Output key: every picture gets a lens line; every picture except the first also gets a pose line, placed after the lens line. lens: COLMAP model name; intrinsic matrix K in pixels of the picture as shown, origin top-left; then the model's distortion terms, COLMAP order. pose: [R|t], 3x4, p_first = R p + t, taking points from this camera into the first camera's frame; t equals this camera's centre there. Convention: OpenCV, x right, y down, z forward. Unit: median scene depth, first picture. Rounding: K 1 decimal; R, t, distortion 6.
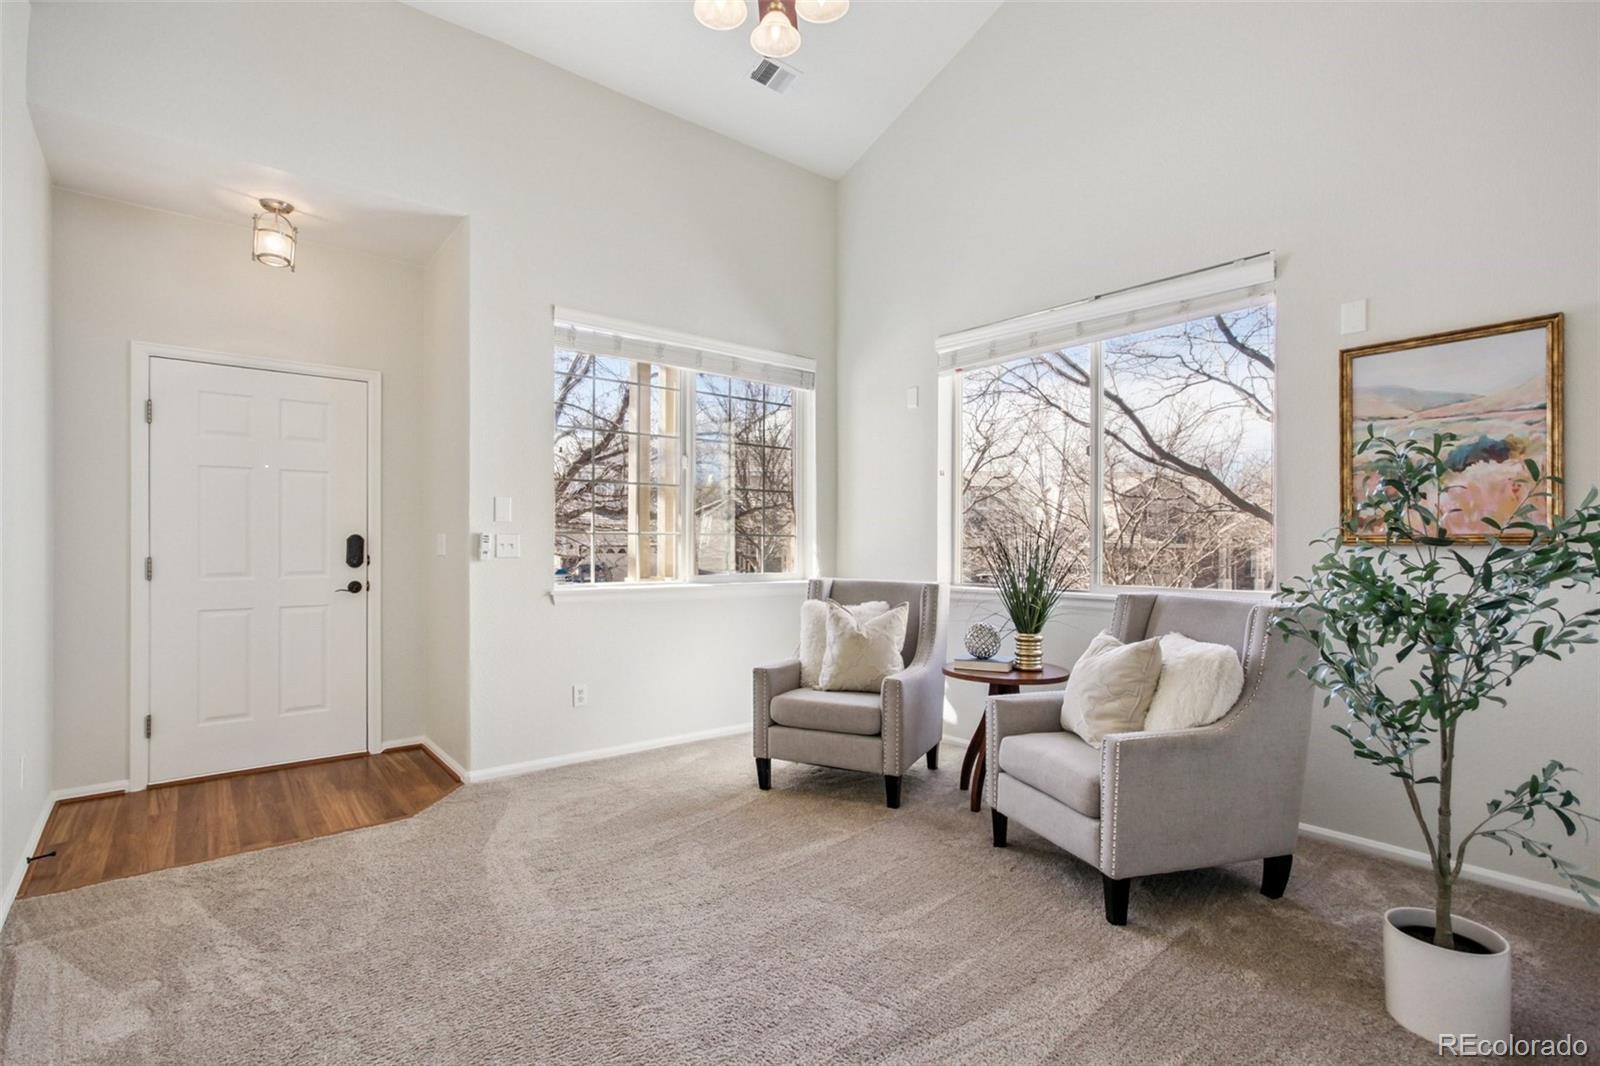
lens RADIAL K [[777.4, 0, 788.1], [0, 777.4, 538.8], [0, 0, 1]] dist [-0.016380, 0.014472]
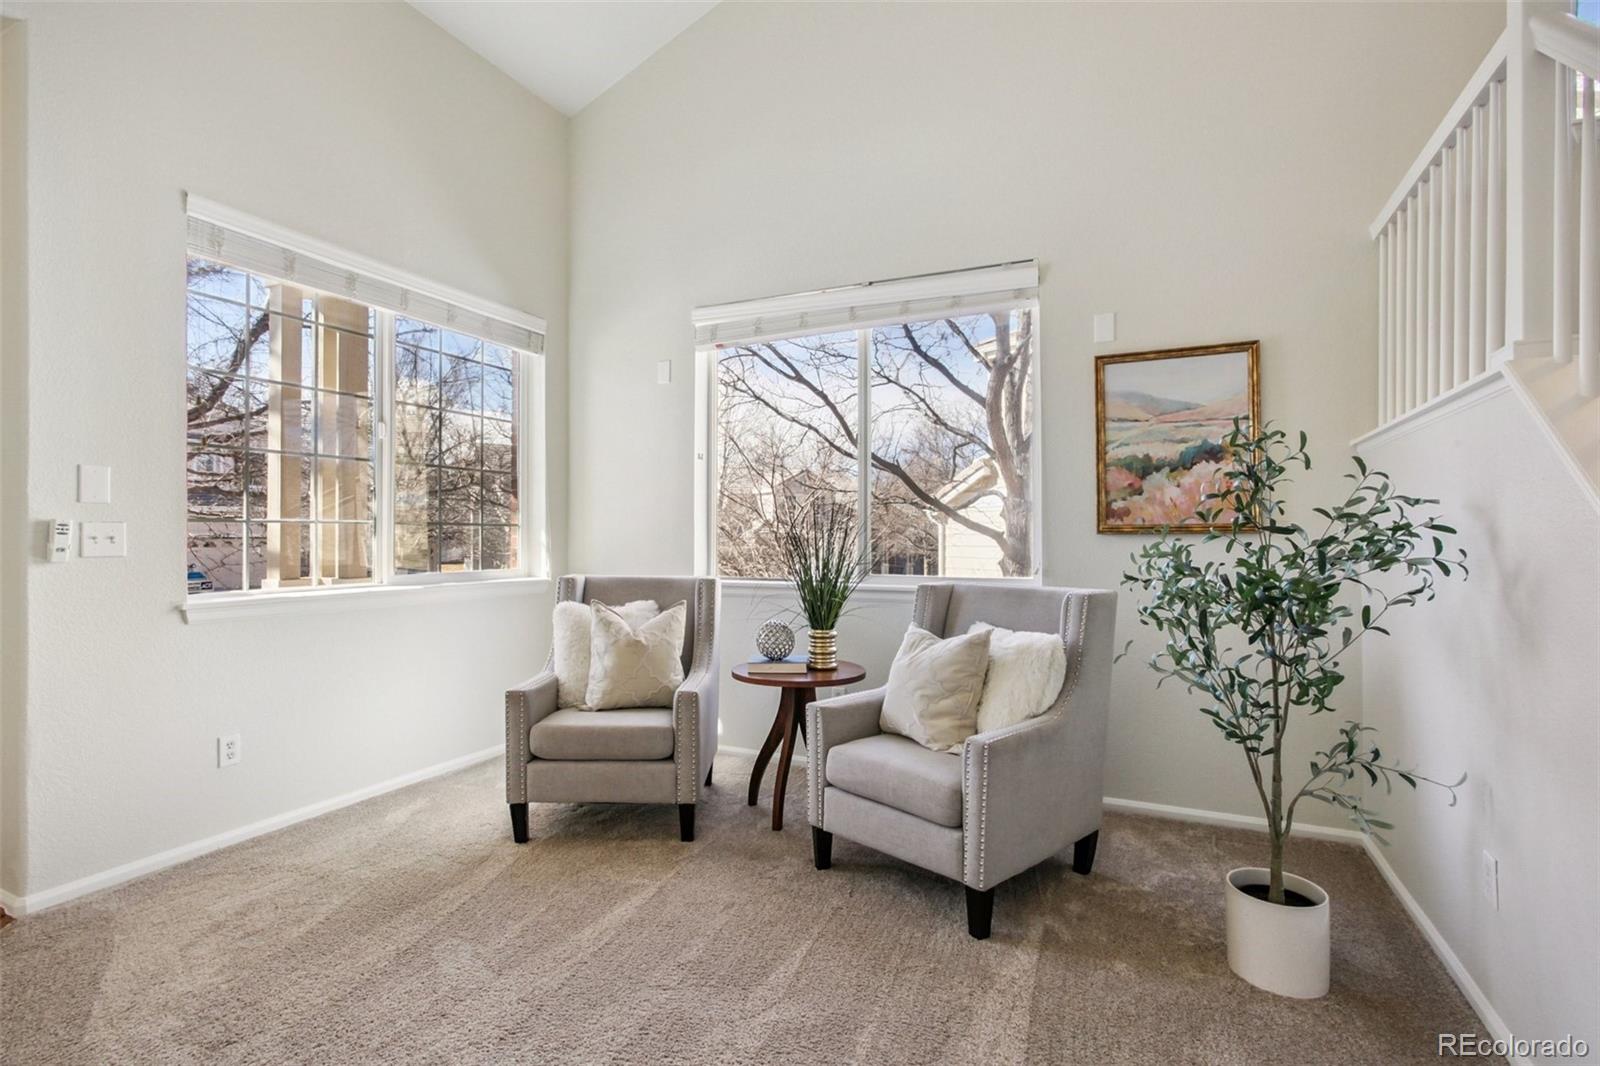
lens RADIAL K [[777.4, 0, 795.5], [0, 777.4, 526.0], [0, 0, 1]] dist [-0.016380, 0.014472]
pose [[0.902817, 0.000830, 0.430024, -0.152484], [0.000840, 0.999993, -0.003693, 0.000610], [-0.430024, 0.003696, 0.902810, 0.203275]]
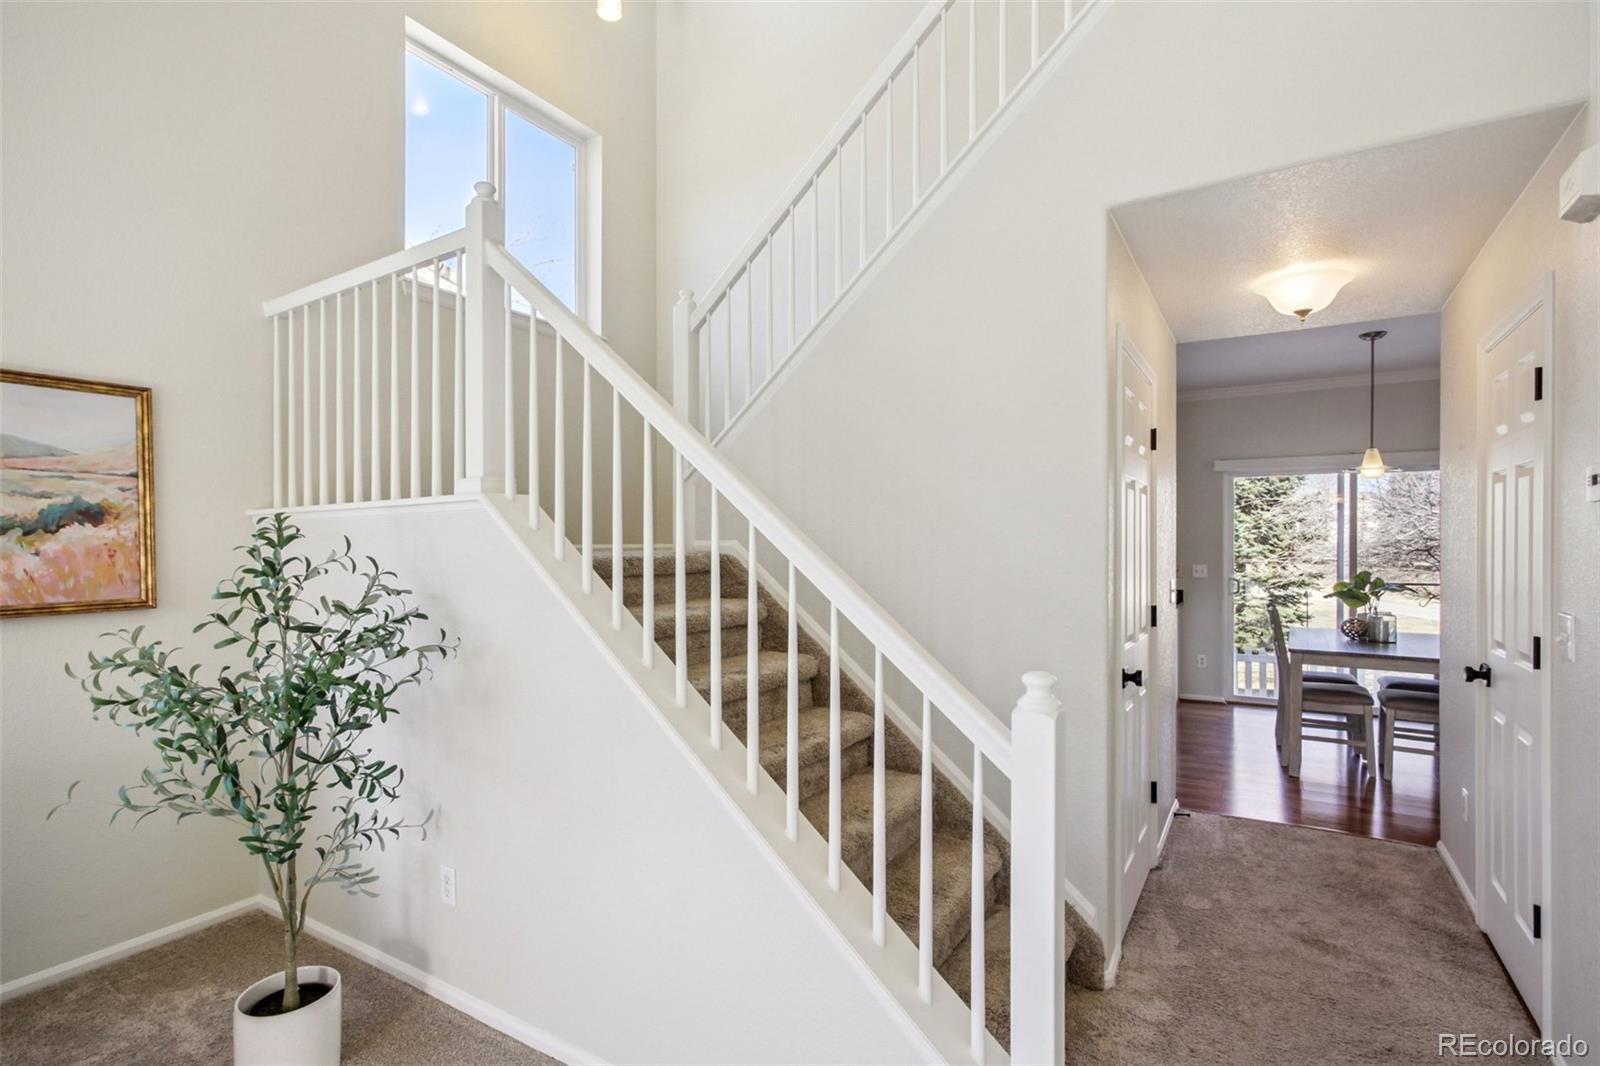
lens RADIAL K [[777.4, 0, 801.4], [0, 777.4, 548.6], [0, 0, 1]] dist [-0.016380, 0.014472]
pose [[-0.331761, -0.012928, 0.943275, -0.262175], [-0.008214, 0.999908, 0.010815, -0.083468], [-0.943328, -0.004160, -0.331836, 0.463865]]
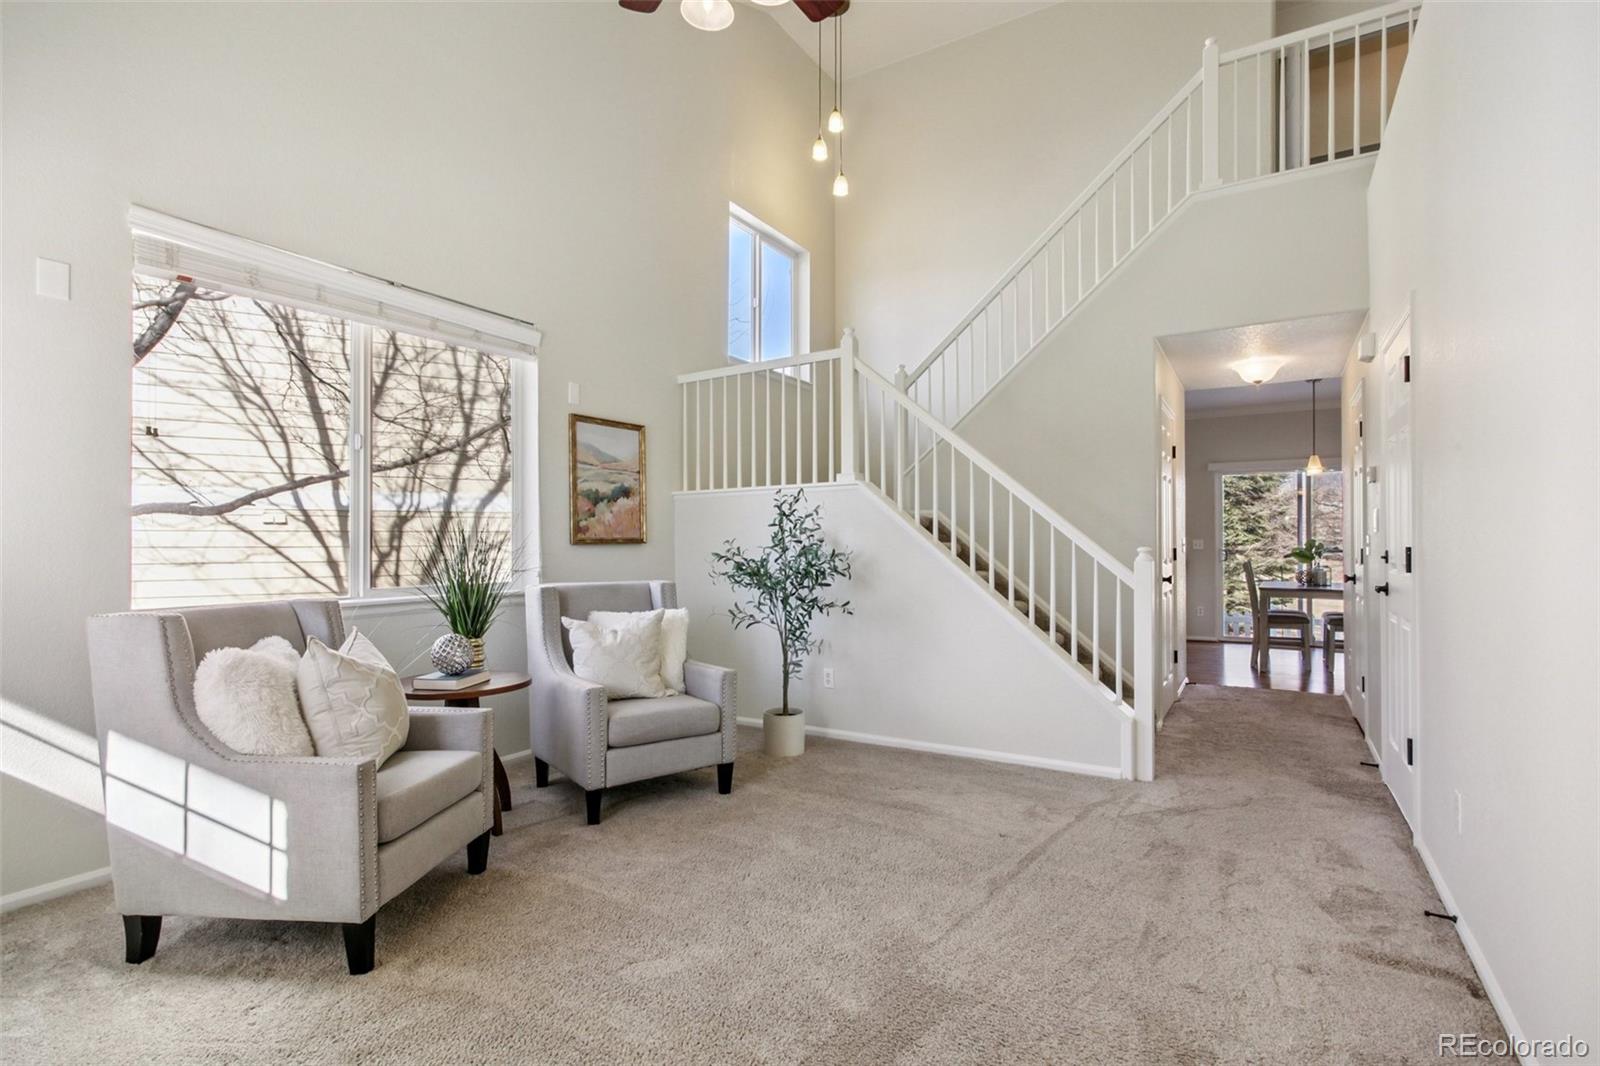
lens RADIAL K [[777.4, 0, 797.4], [0, 777.4, 534.7], [0, 0, 1]] dist [-0.016380, 0.014472]
pose [[-0.334935, 0.004024, 0.942233, -0.897513], [-0.008302, 0.999939, -0.007221, -0.003410], [-0.942205, -0.010241, -0.334881, 1.163891]]
